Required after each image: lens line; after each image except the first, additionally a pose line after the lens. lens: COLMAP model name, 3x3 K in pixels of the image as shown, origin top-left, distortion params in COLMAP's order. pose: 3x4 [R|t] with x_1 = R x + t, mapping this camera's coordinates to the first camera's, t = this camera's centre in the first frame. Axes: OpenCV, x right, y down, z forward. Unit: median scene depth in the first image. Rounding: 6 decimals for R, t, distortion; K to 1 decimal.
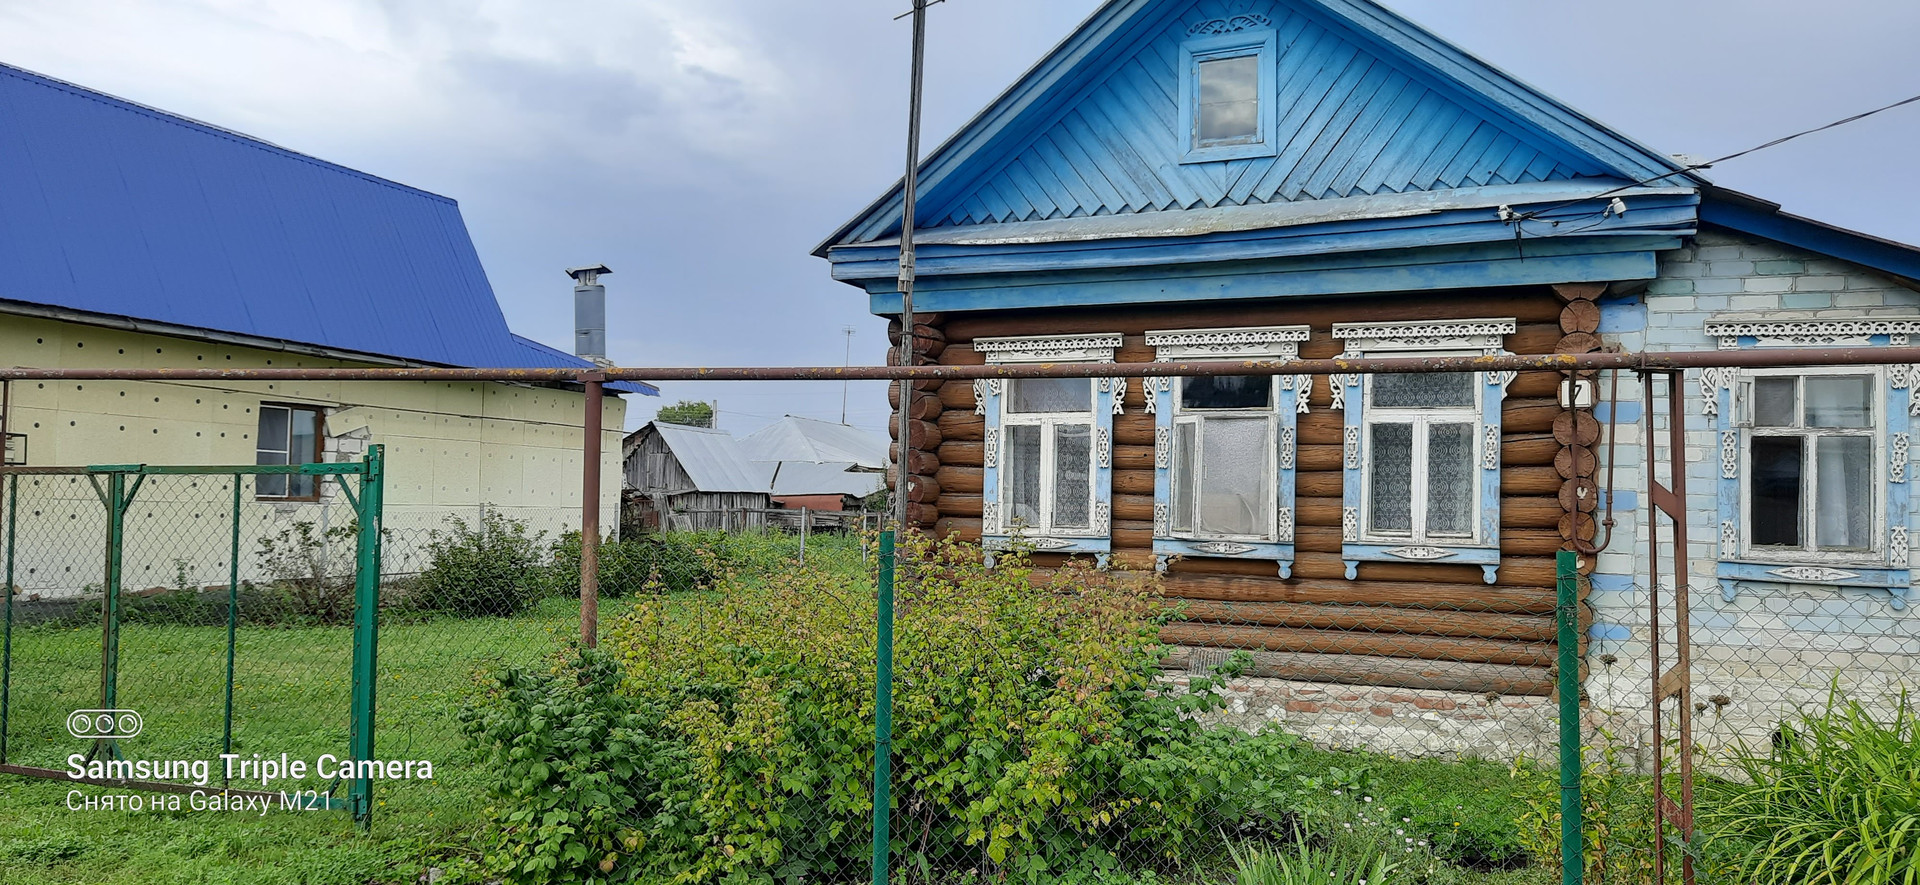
lens RADIAL K [[1443.1, 0, 946.1], [0, 1443.1, 461.8], [0, 0, 1]] dist [0.056517, -0.073066]
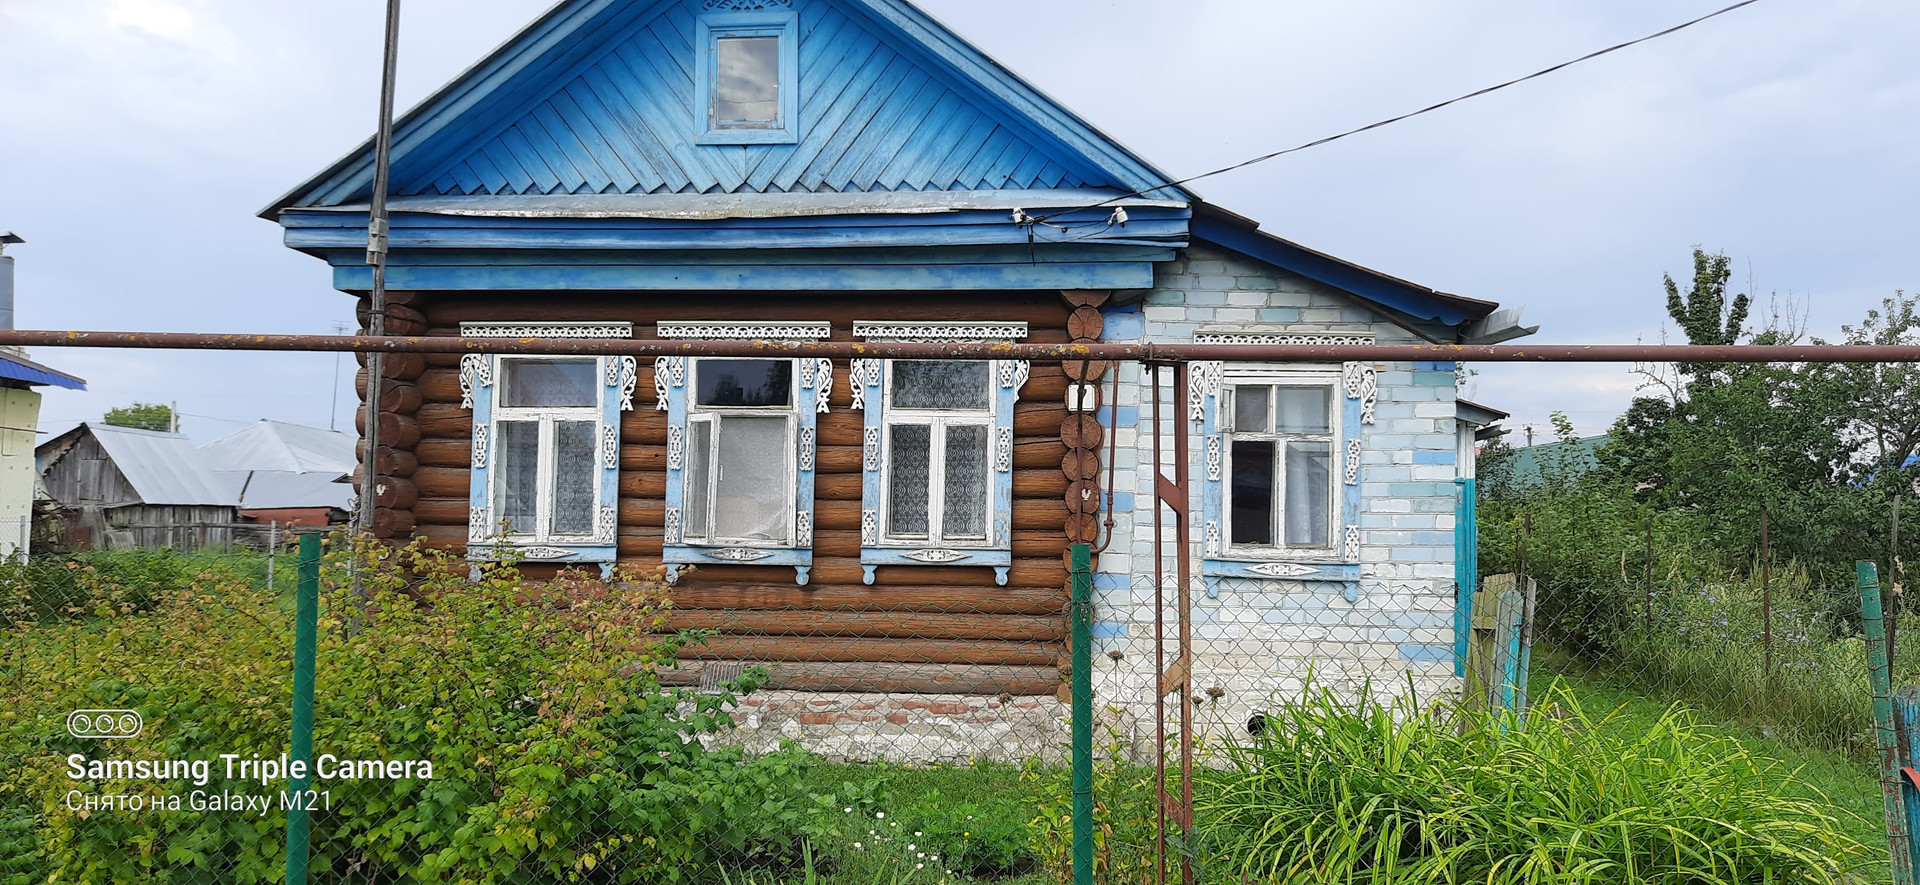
lens RADIAL K [[1443.1, 0, 1003.5], [0, 1443.1, 471.5], [0, 0, 1]] dist [0.056517, -0.073066]
pose [[0.935817, 0.009202, 0.352365, 0.022740], [-0.008199, 0.999957, -0.004341, 0.009118], [-0.352390, 0.001173, 0.935852, 0.064521]]
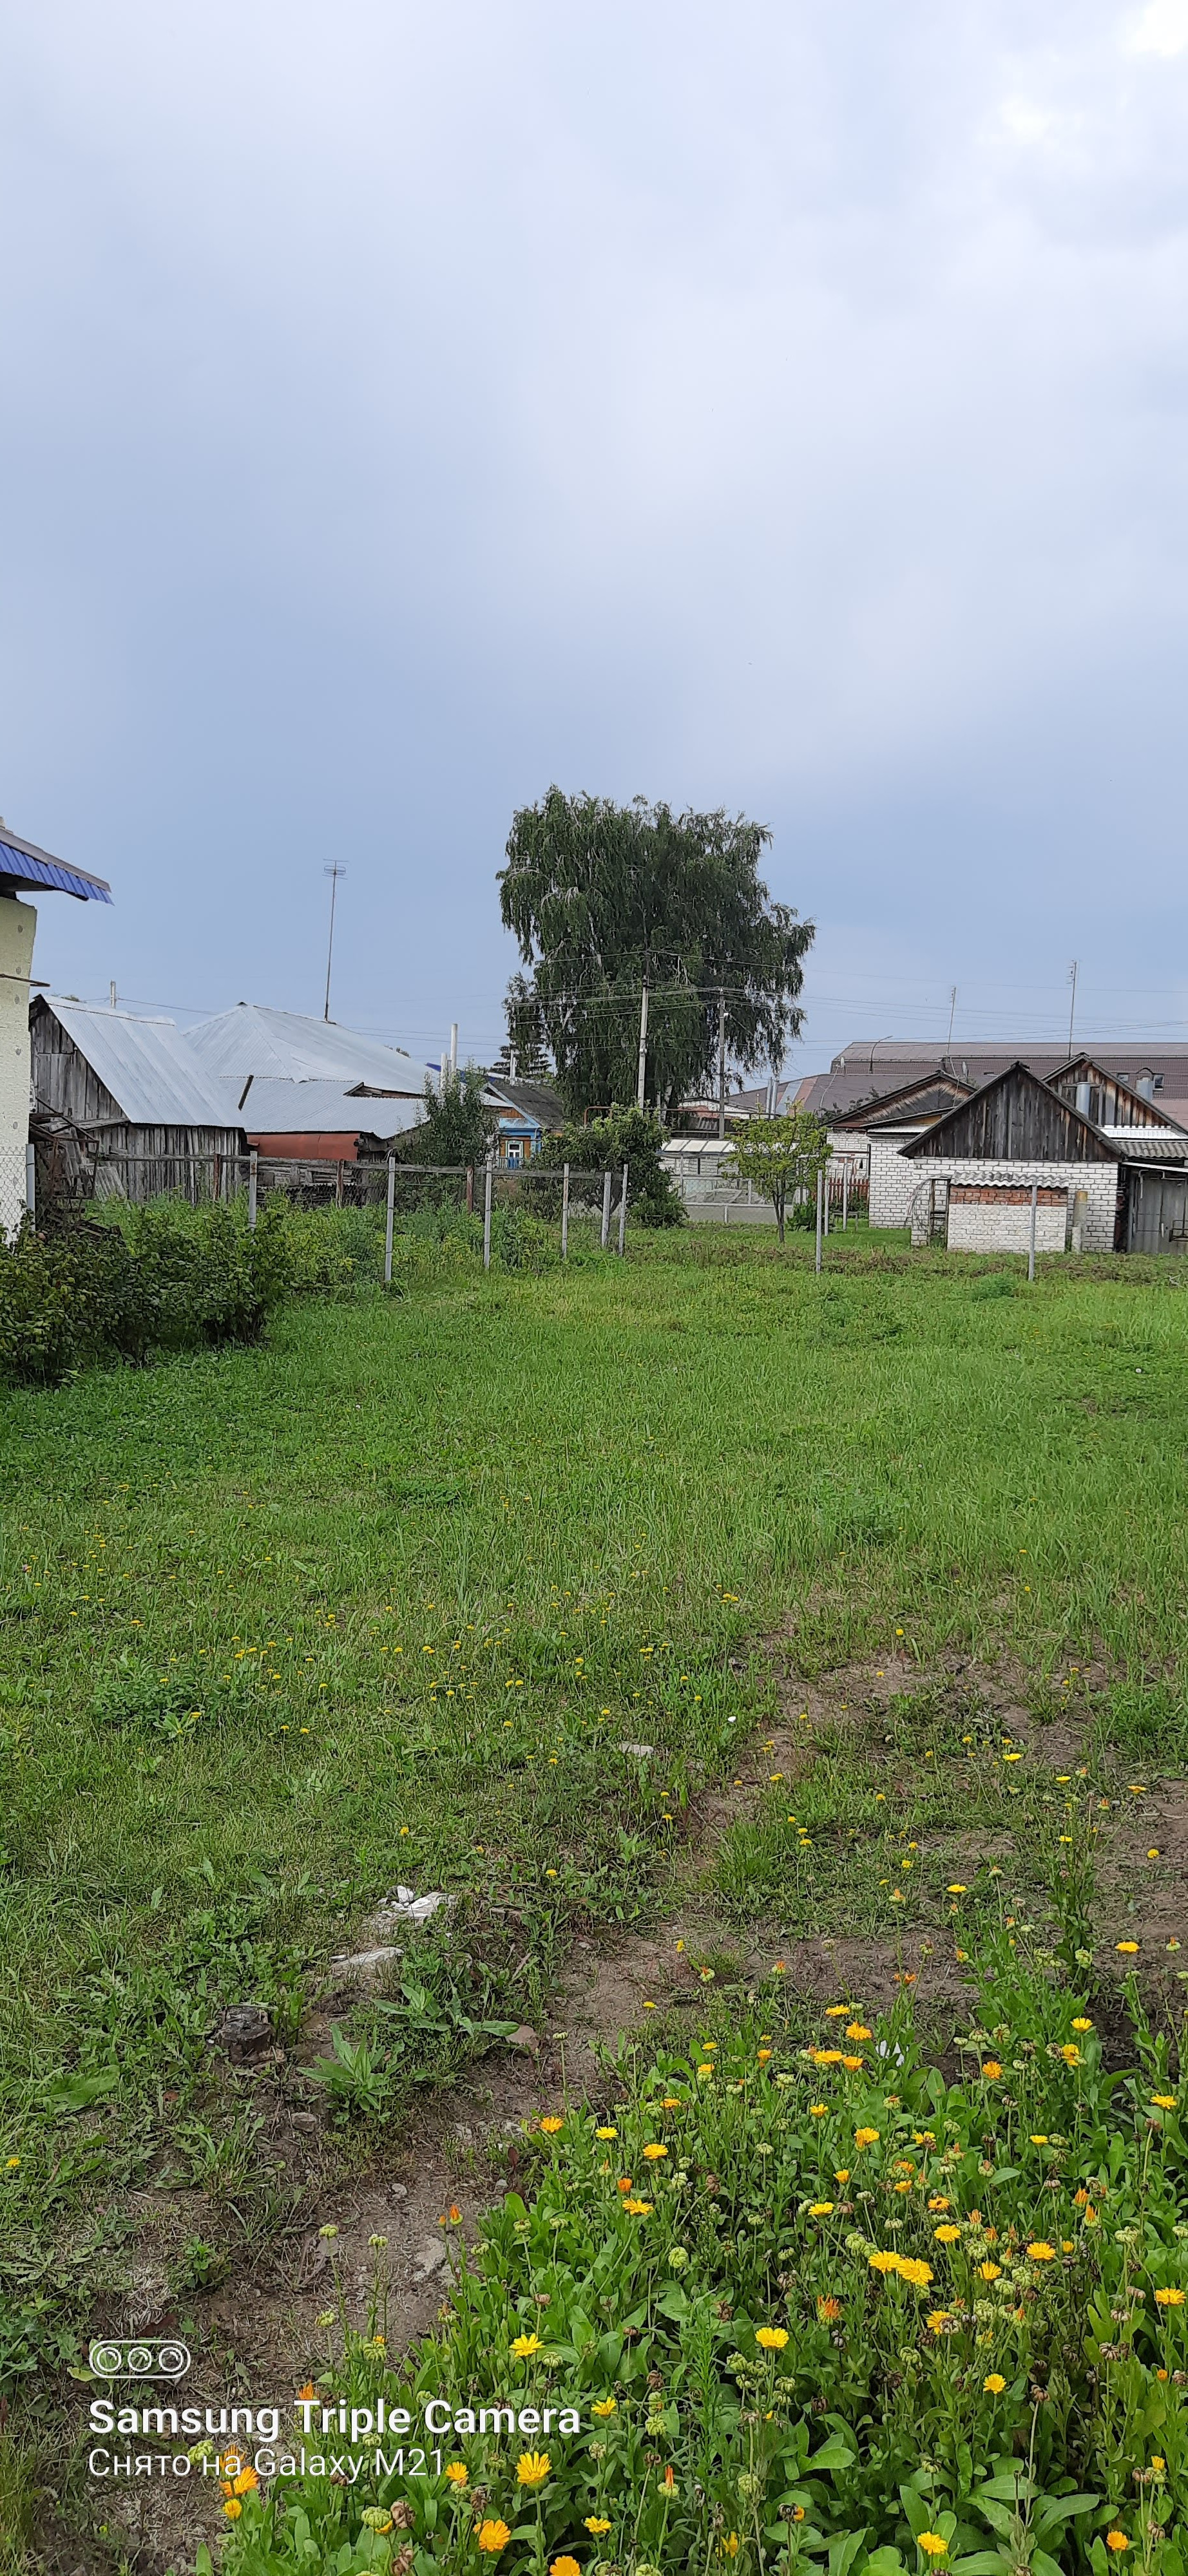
lens RADIAL K [[1936.5, 0, 588.2], [0, 1936.5, 1287.2], [0, 0, 1]] dist [0.056517, -0.073066]
pose [[0.995003, 0.009840, 0.099363, -0.974401], [-0.019747, 0.994869, 0.099223, 0.080193], [-0.097877, -0.100689, 0.990092, 3.321598]]
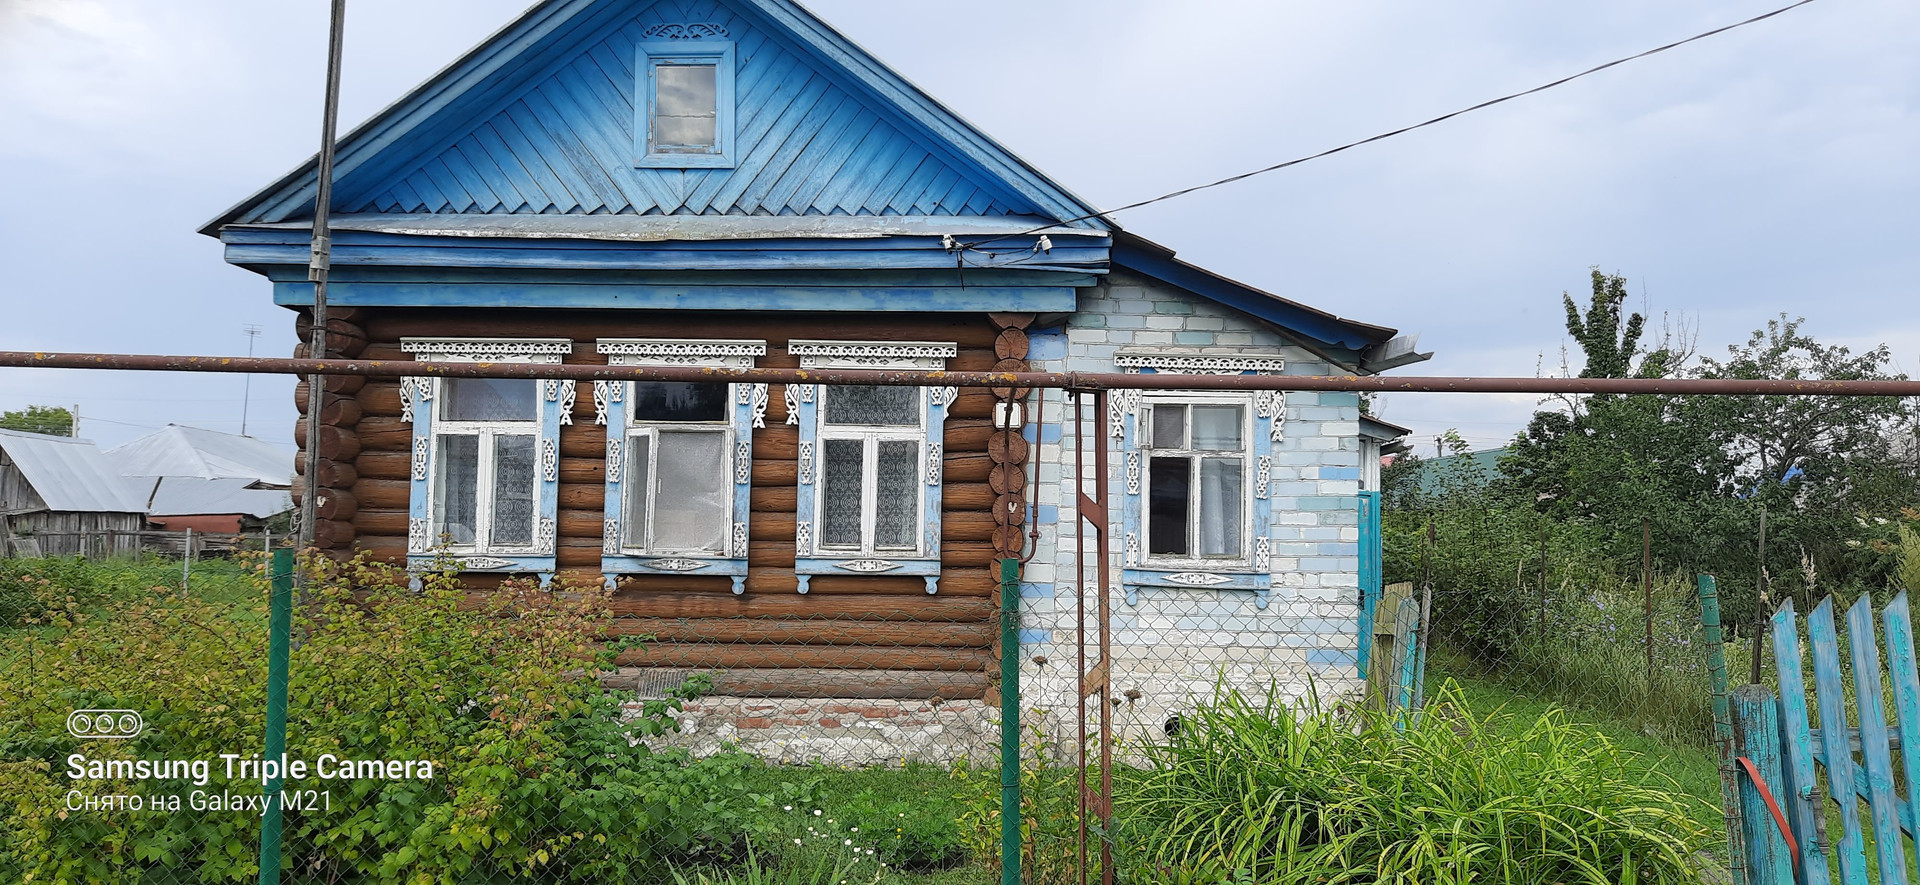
lens RADIAL K [[1443.1, 0, 985.4], [0, 1443.1, 459.1], [0, 0, 1]] dist [0.056517, -0.073066]
pose [[0.921050, 0.015622, 0.389131, 0.003772], [-0.009412, 0.999796, -0.017860, 0.004515], [-0.389330, 0.012787, 0.921009, 0.024885]]
